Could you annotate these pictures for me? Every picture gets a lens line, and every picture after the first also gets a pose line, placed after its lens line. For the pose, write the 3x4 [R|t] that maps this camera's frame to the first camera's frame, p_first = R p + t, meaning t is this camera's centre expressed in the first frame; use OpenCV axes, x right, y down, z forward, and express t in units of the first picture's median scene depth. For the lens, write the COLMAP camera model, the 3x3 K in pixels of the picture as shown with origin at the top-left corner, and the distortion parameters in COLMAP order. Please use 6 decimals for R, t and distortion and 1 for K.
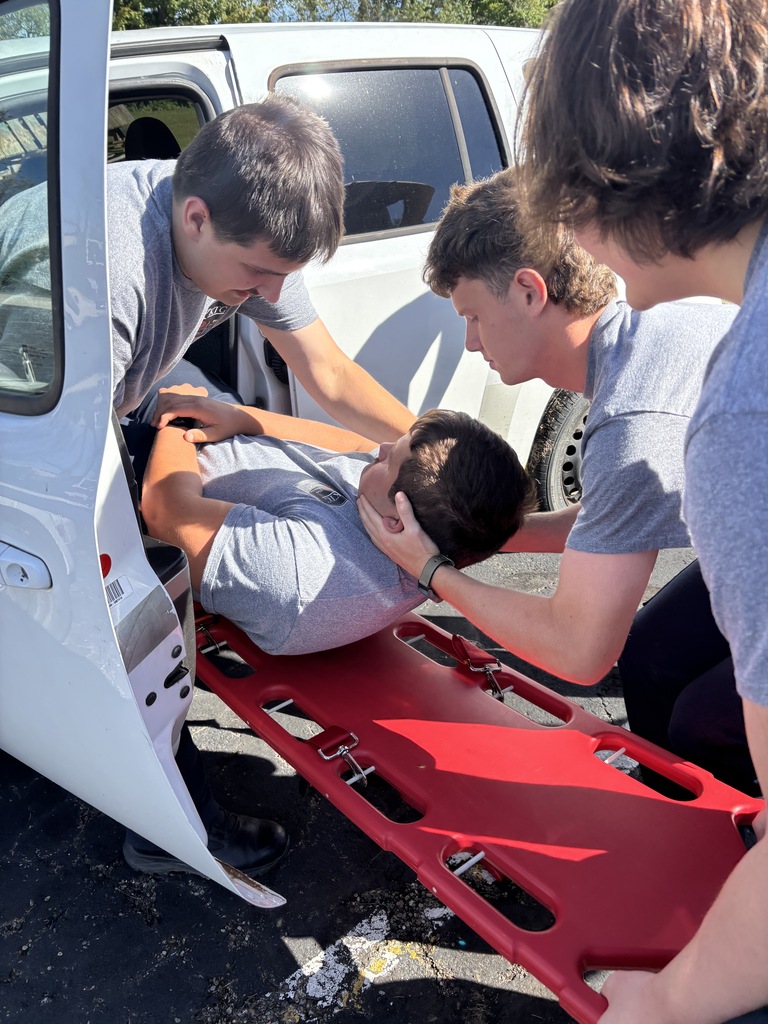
lens RADIAL K [[701.4, 0, 366.8], [0, 701.4, 514.7], [0, 0, 1]] dist [-0.020152, -0.004464]
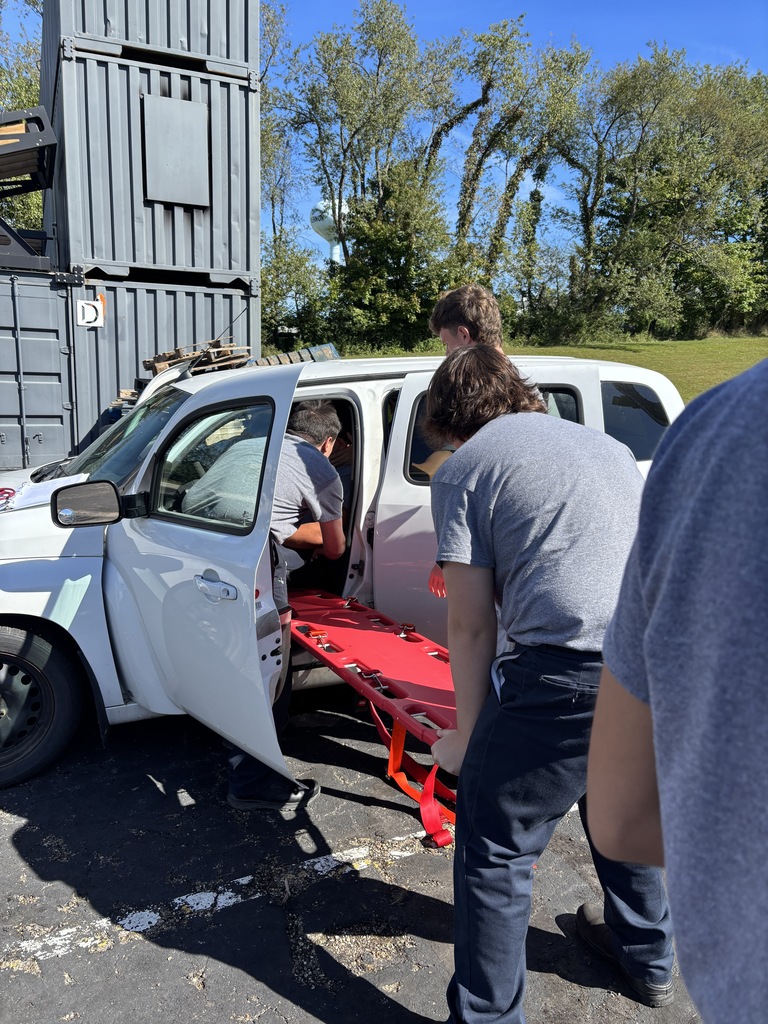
lens RADIAL K [[701.4, 0, 366.8], [0, 701.4, 514.7], [0, 0, 1]] dist [-0.020152, -0.004464]
pose [[0.958822, 0.083634, -0.271416, 0.463764], [-0.159447, 0.949356, -0.270739, 0.287787], [0.235027, 0.302867, 0.923598, -0.926320]]
